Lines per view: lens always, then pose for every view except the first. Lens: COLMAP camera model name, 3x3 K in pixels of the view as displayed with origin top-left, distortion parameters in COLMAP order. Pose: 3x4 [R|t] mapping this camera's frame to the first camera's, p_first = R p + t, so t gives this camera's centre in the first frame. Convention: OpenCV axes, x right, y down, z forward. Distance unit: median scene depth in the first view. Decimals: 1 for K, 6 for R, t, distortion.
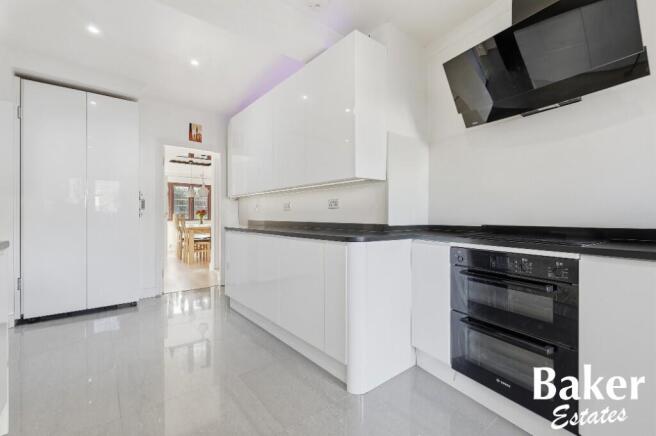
lens RADIAL K [[287.6, 0, 332.6], [0, 287.6, 218.6], [0, 0, 1]] dist [-0.002945, -0.000221]
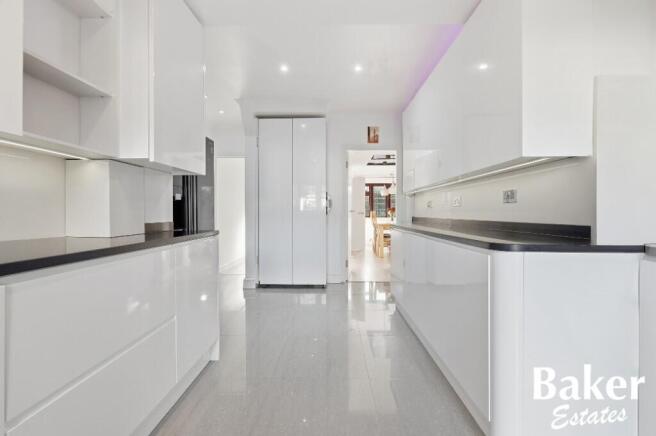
lens RADIAL K [[287.6, 0, 328.8], [0, 287.6, 214.7], [0, 0, 1]] dist [-0.002945, -0.000221]
pose [[0.756853, 0.003373, -0.653576, 0.094526], [-0.005795, 0.999982, -0.001550, -0.000361], [0.653559, 0.004961, 0.756859, 0.088344]]
